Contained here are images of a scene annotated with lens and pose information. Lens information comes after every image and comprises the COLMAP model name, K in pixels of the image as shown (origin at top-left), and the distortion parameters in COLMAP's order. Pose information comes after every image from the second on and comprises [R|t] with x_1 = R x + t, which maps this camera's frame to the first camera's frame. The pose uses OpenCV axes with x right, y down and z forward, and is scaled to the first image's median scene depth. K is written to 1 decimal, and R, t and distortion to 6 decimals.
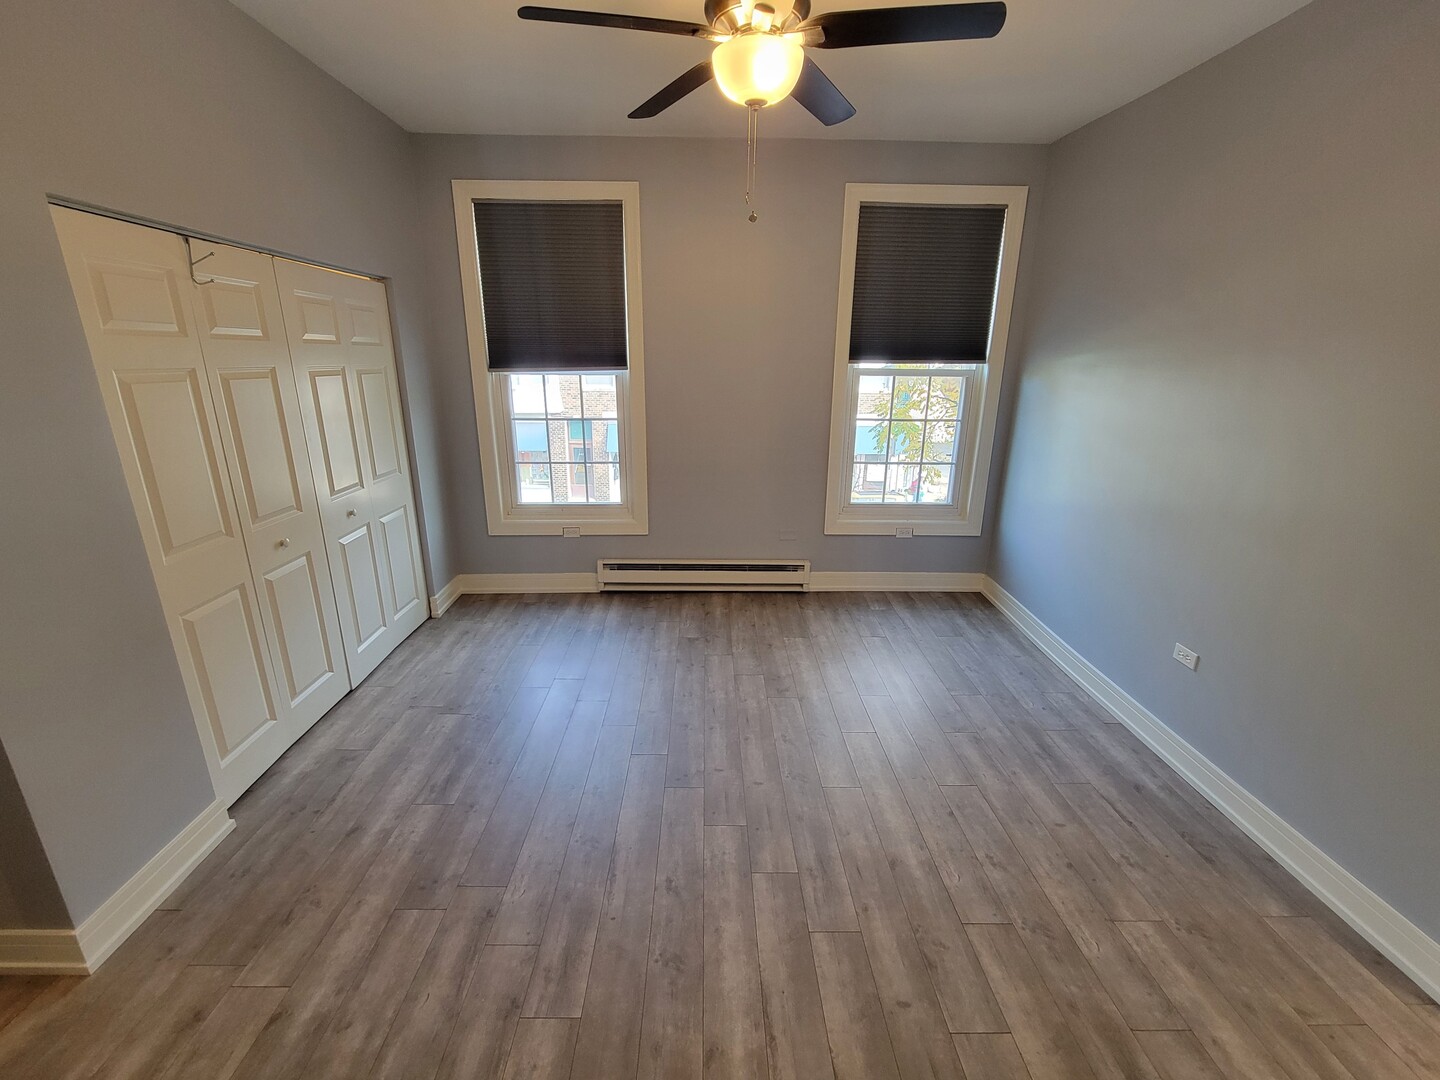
lens RADIAL K [[597.6, 0, 716.8], [0, 597.6, 538.9], [0, 0, 1]] dist [-0.001752, 0.000151]
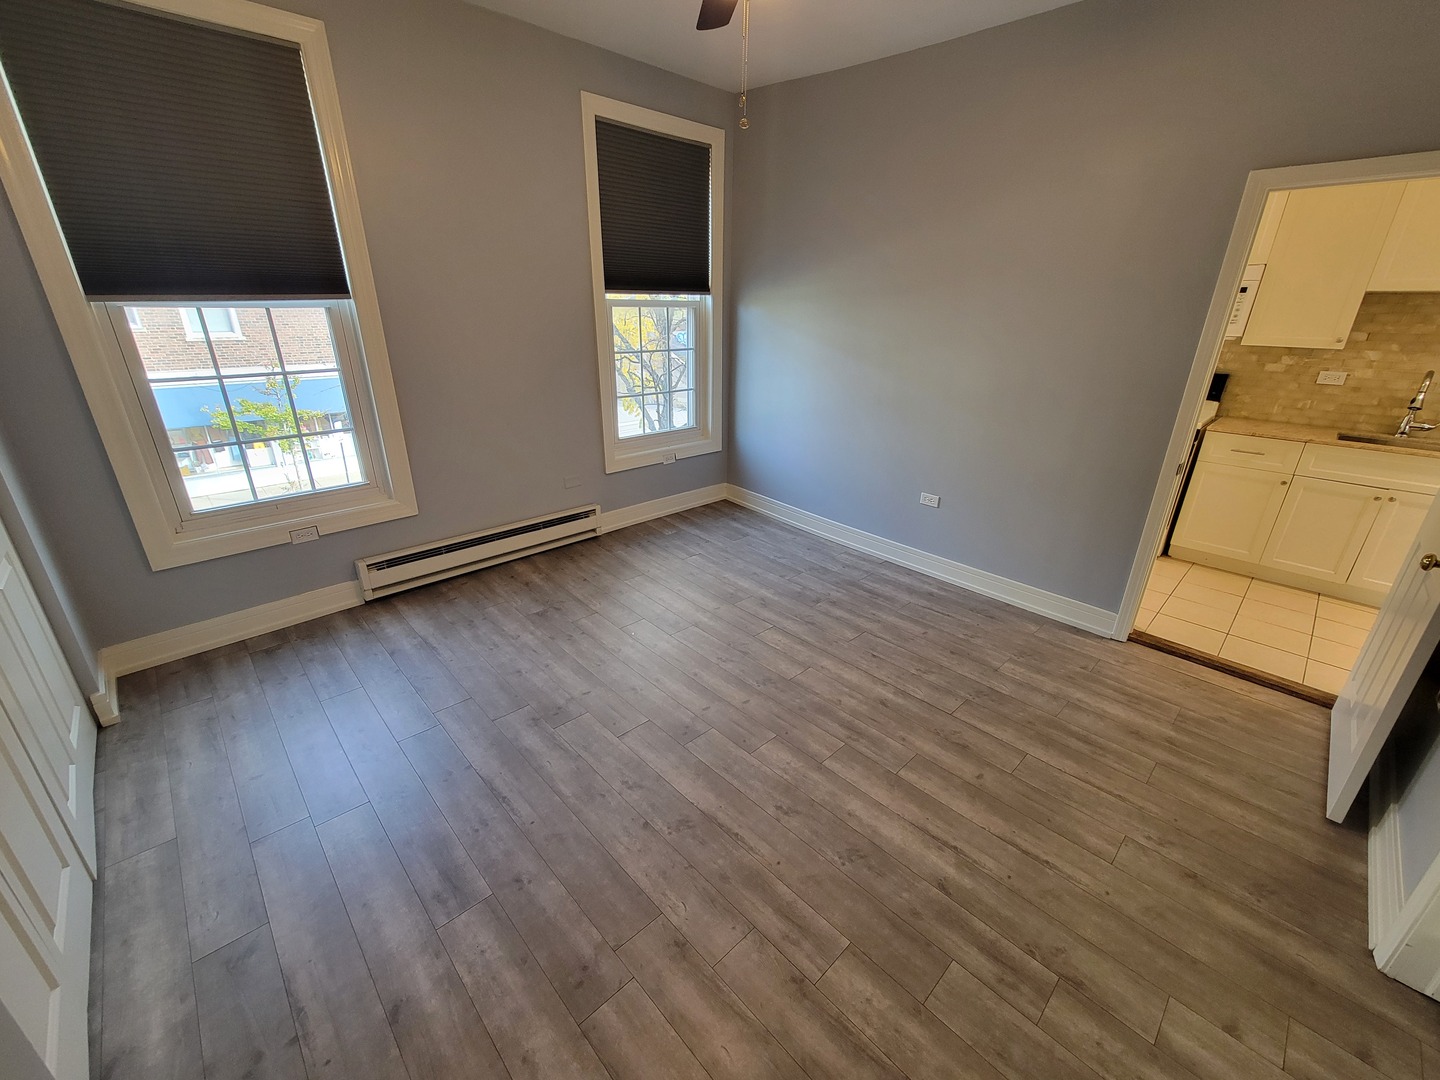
lens RADIAL K [[589.8, 0, 715.8], [0, 589.8, 539.1], [0, 0, 1]] dist [-0.001819, 0.000489]
pose [[0.738248, -0.250723, 0.626200, -0.509549], [0.189969, 0.968057, 0.163638, -0.044673], [-0.647226, -0.001847, 0.762296, 0.226494]]
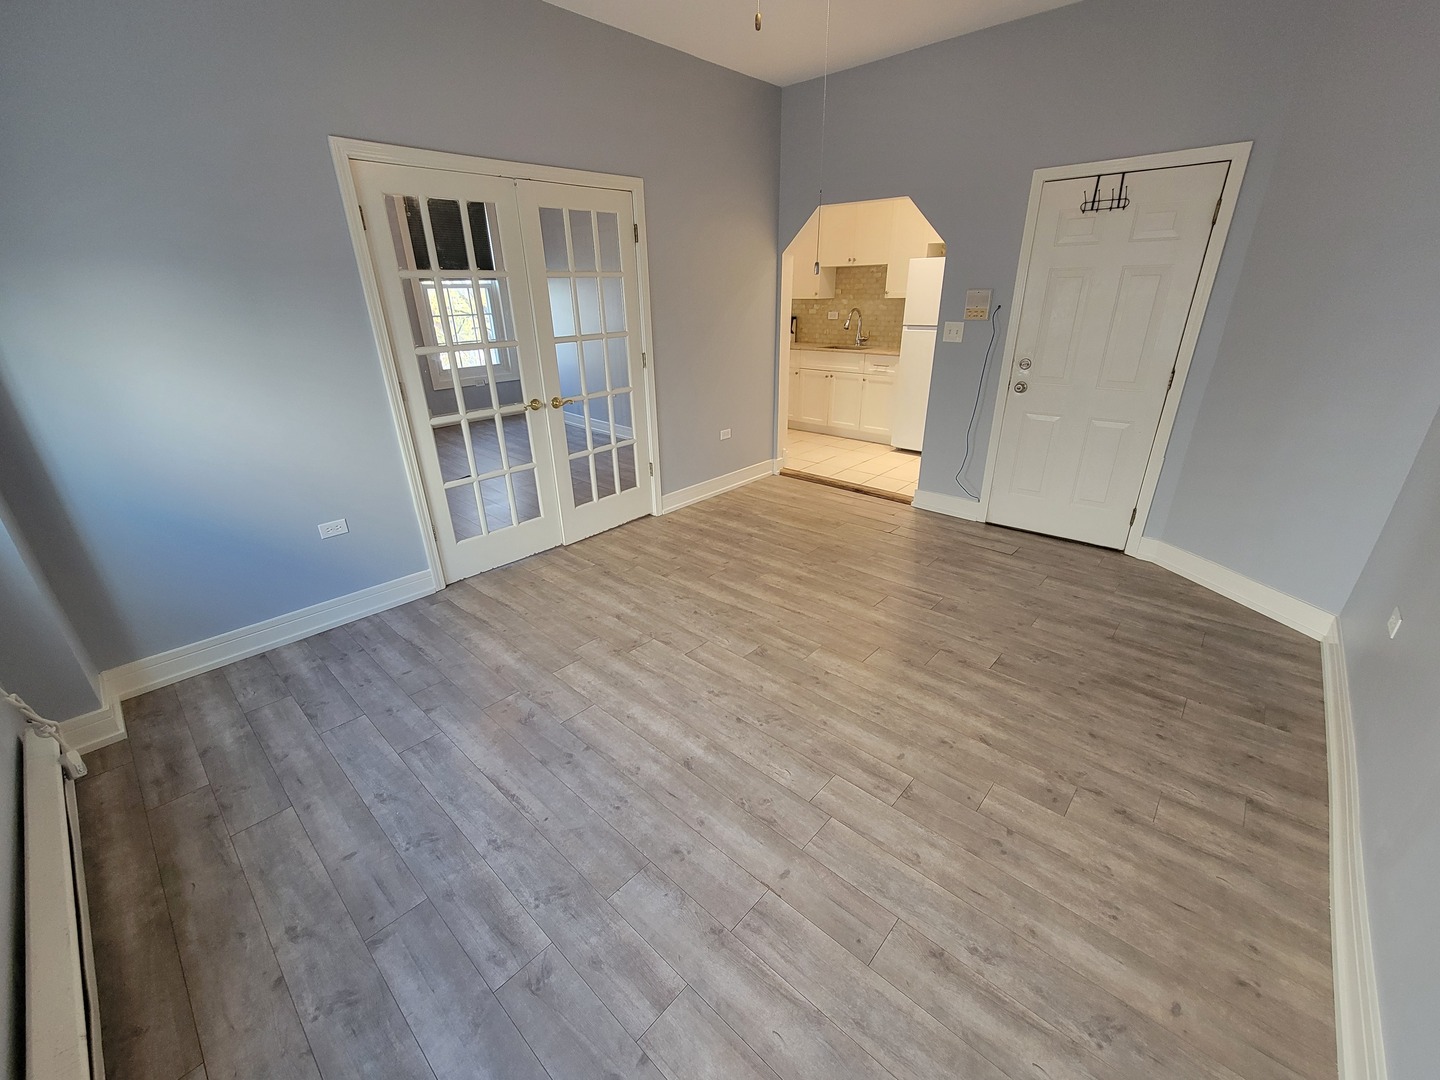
lens RADIAL K [[589.8, 0, 715.8], [0, 589.8, 539.1], [0, 0, 1]] dist [-0.001819, 0.000489]
pose [[0.691962, -0.303638, 0.654975, -0.741646], [0.231175, 0.952672, 0.197417, 0.383773], [-0.683920, 0.014808, 0.729407, -1.118219]]
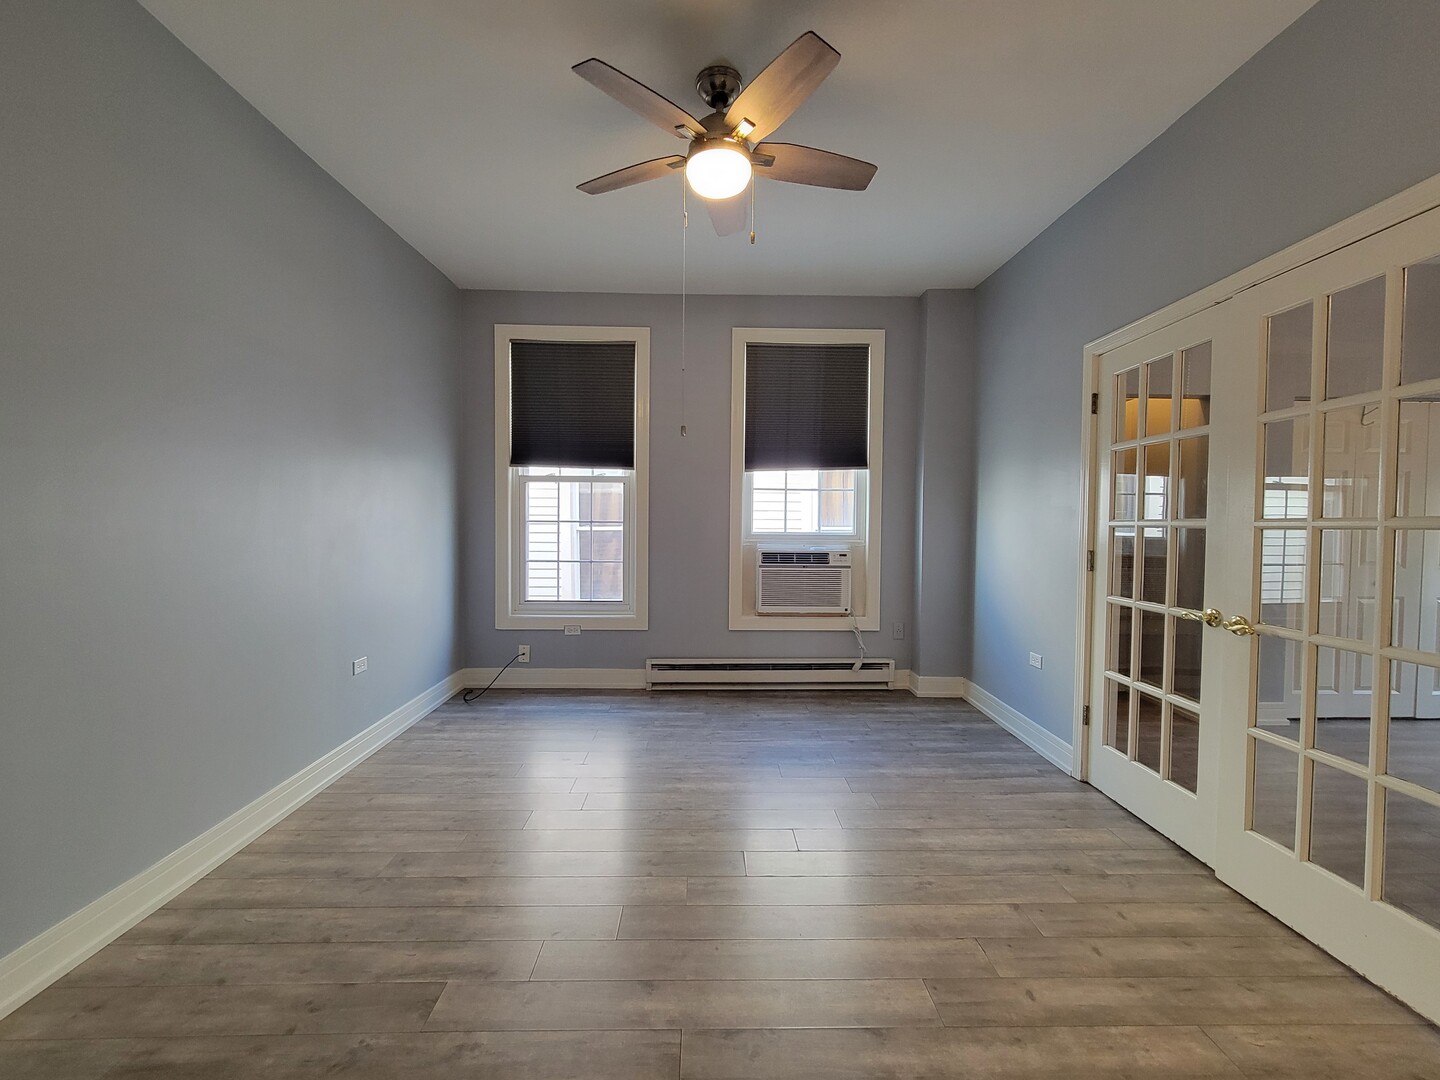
lens RADIAL K [[607.8, 0, 717.1], [0, 607.8, 538.0], [0, 0, 1]] dist [-0.001264, 0.000160]
pose [[-0.001744, 0.014358, -0.999895, 0.754203], [-0.297695, 0.954555, 0.014226, 0.352222], [0.954659, 0.297689, 0.002609, -0.590044]]
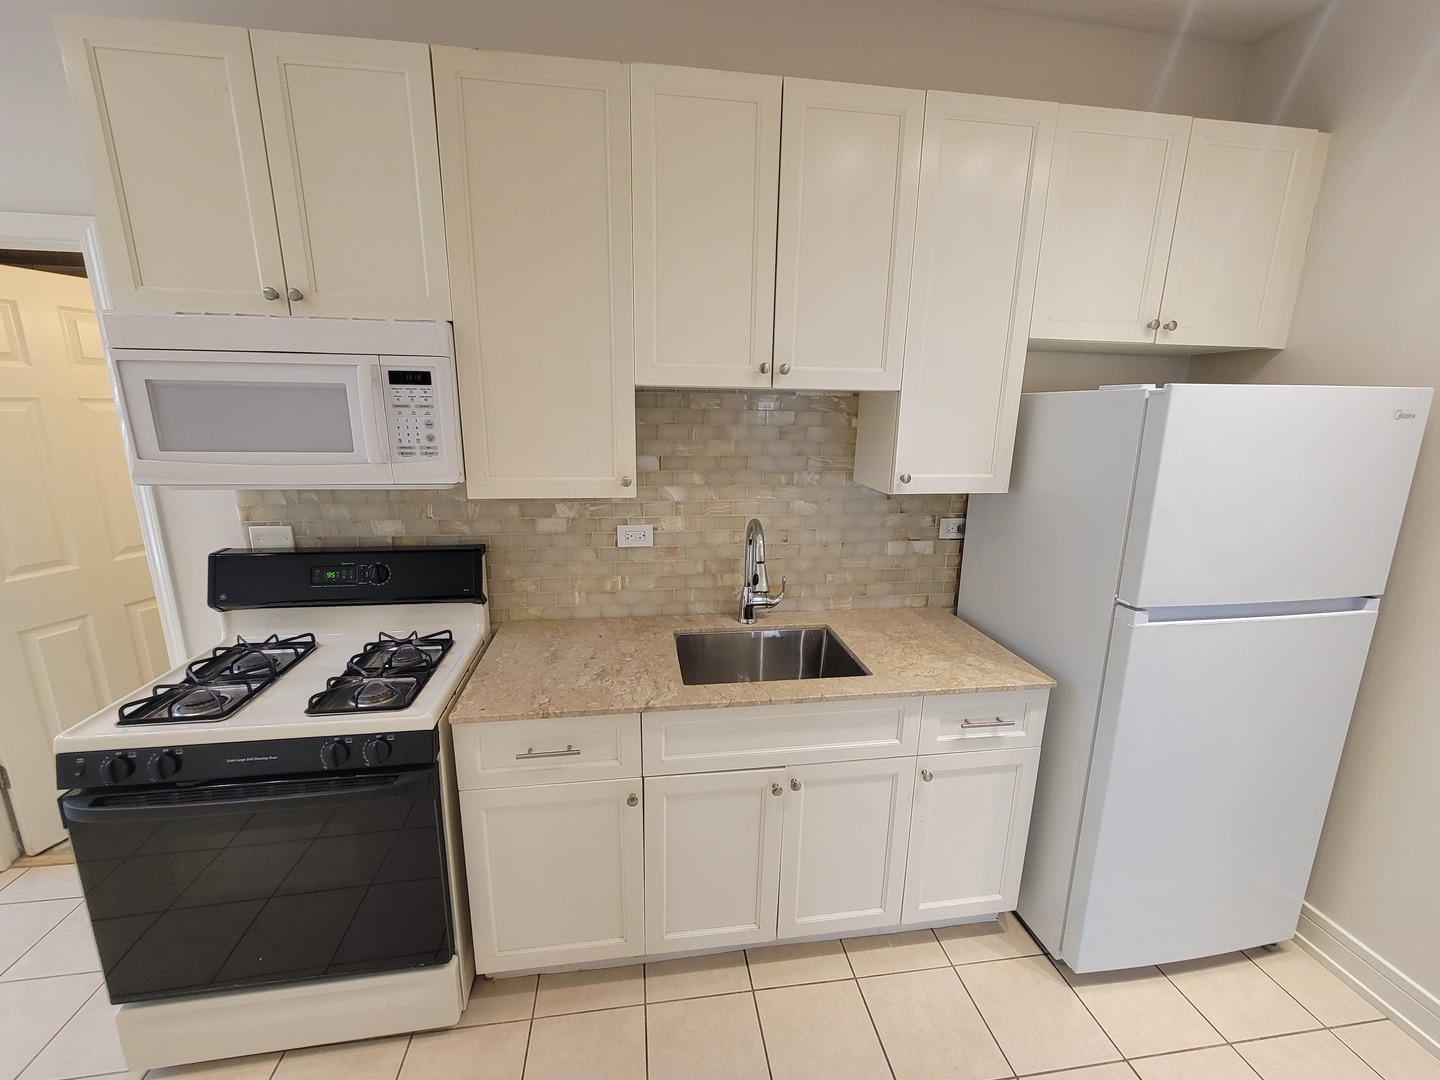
lens RADIAL K [[589.8, 0, 715.8], [0, 589.8, 539.1], [0, 0, 1]] dist [-0.001819, 0.000489]
pose [[-0.116345, -0.238960, 0.964034, 0.770979], [0.271089, 0.926131, 0.262281, -0.077553], [-0.955497, 0.291854, -0.042971, 0.280304]]
